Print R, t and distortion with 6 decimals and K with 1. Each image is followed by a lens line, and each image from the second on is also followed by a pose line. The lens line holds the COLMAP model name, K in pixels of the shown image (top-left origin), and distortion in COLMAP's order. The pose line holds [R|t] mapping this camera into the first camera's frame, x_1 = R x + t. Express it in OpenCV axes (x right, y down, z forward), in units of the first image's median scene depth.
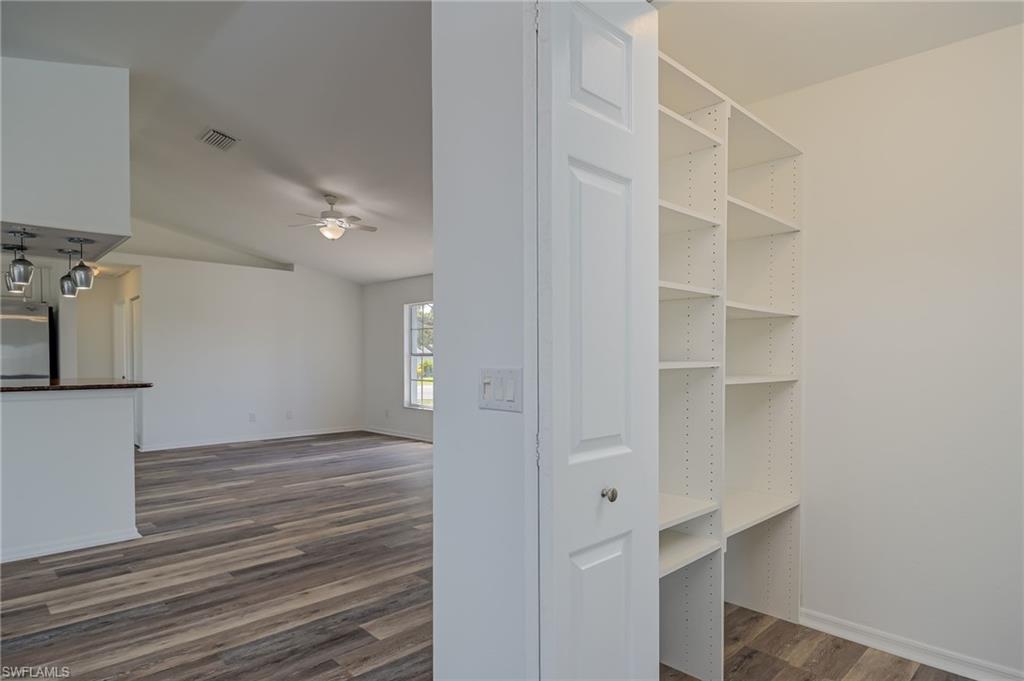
lens RADIAL K [[579.4, 0, 504.6], [0, 579.4, 367.4], [0, 0, 1]] dist [0.018079, -0.024739]
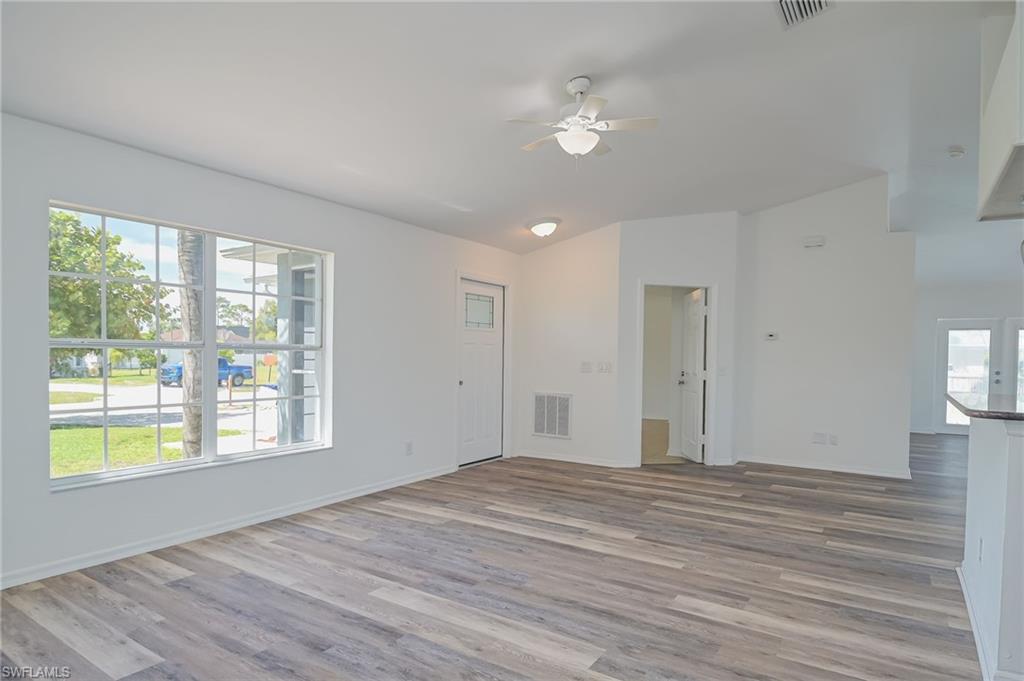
lens RADIAL K [[579.4, 0, 504.6], [0, 579.4, 367.4], [0, 0, 1]] dist [0.018079, -0.024739]
pose [[-0.213698, -0.021367, 0.976666, -1.205780], [0.003377, 0.999739, 0.022610, -0.030305], [-0.976894, 0.008130, -0.213570, 1.682530]]
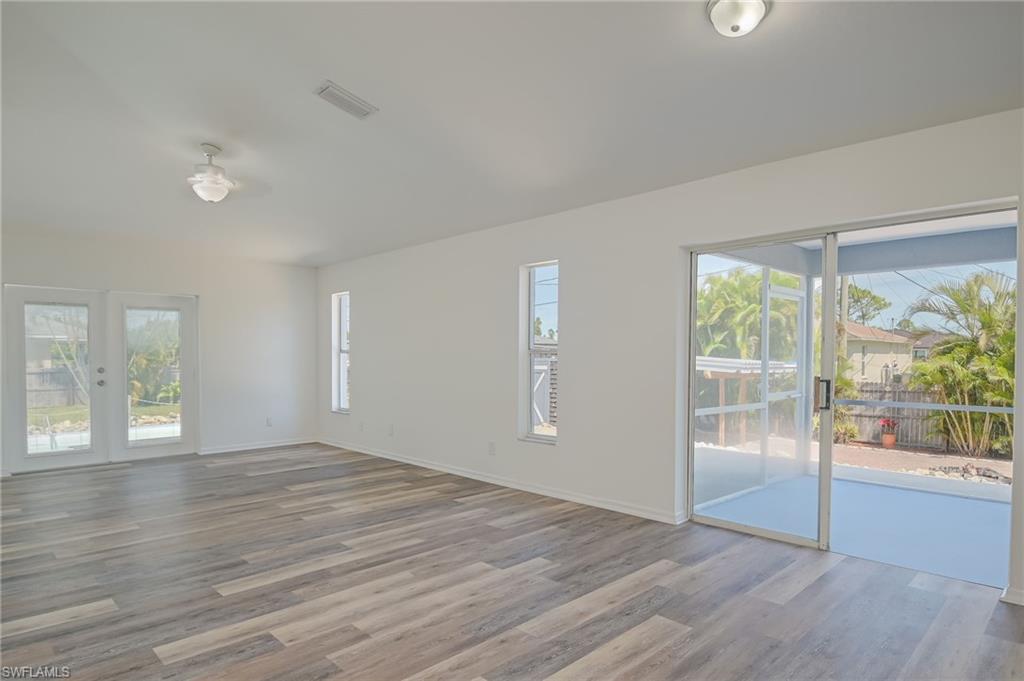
lens RADIAL K [[579.4, 0, 504.6], [0, 579.4, 367.4], [0, 0, 1]] dist [0.018079, -0.024739]
pose [[-0.999954, 0.003337, -0.008956, -0.495498], [0.002963, 0.999134, 0.041513, -0.020842], [0.009087, 0.041484, -0.999098, 0.904053]]
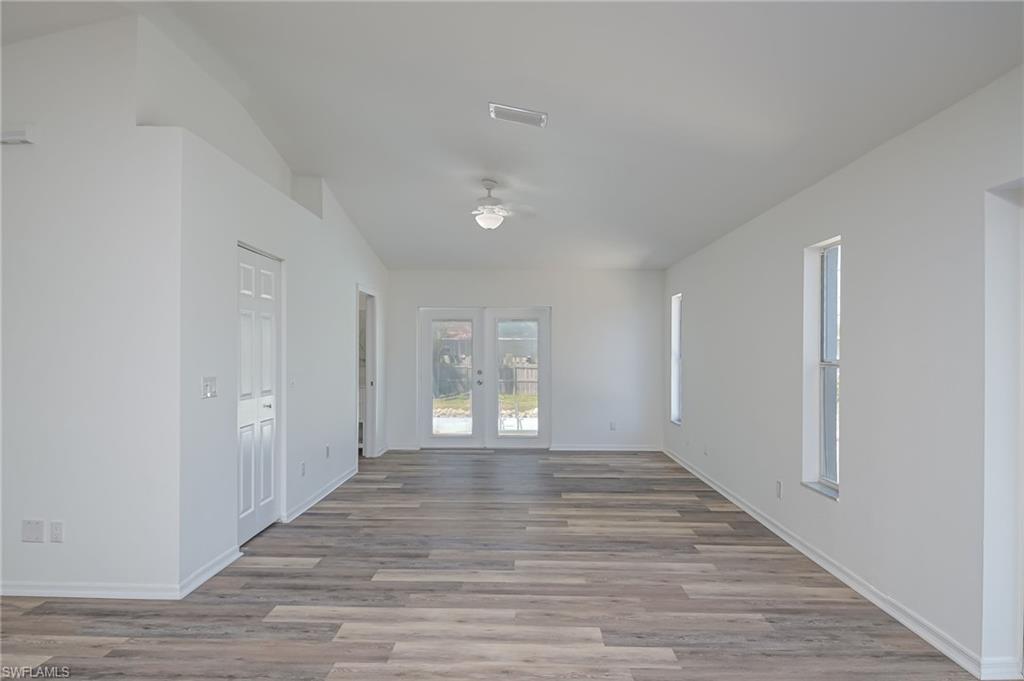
lens RADIAL K [[591.0, 0, 512.0], [0, 591.0, 340.5], [0, 0, 1]] dist [0.021155, -0.023749]
pose [[-0.708653, 0.013390, 0.705430, -0.873576], [0.011940, 0.999904, -0.006985, -0.040444], [-0.705456, 0.003473, -0.708745, 0.660603]]
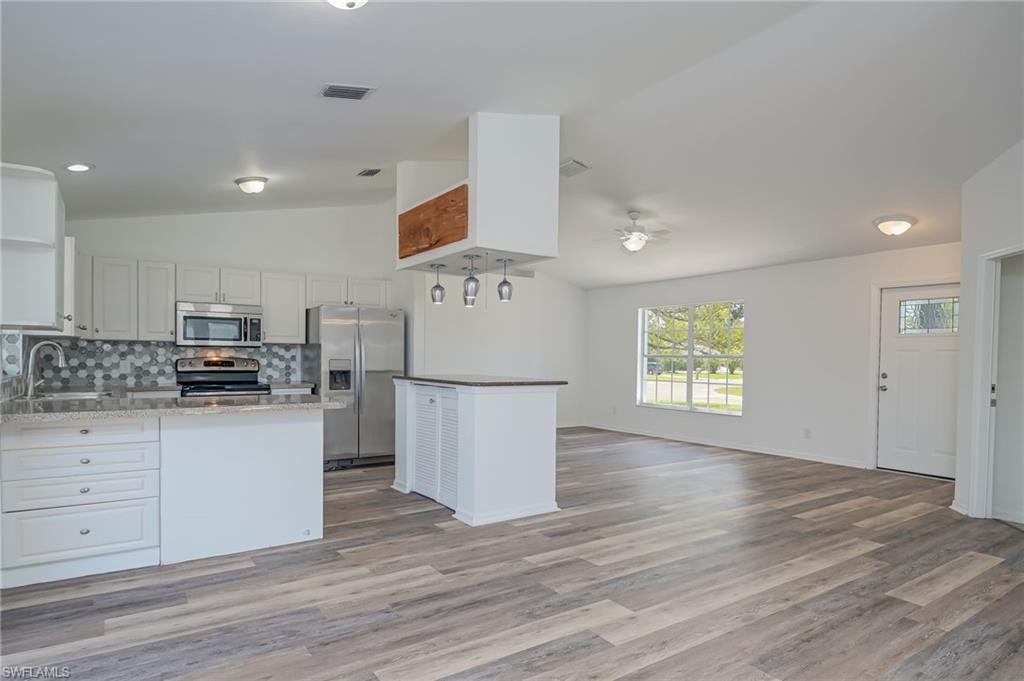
lens RADIAL K [[579.4, 0, 504.6], [0, 579.4, 367.4], [0, 0, 1]] dist [0.018079, -0.024739]
pose [[0.985884, 0.017390, -0.166524, -0.495493], [-0.016801, 0.999847, 0.004945, -0.004001], [0.166584, -0.002077, 0.986025, -0.173077]]
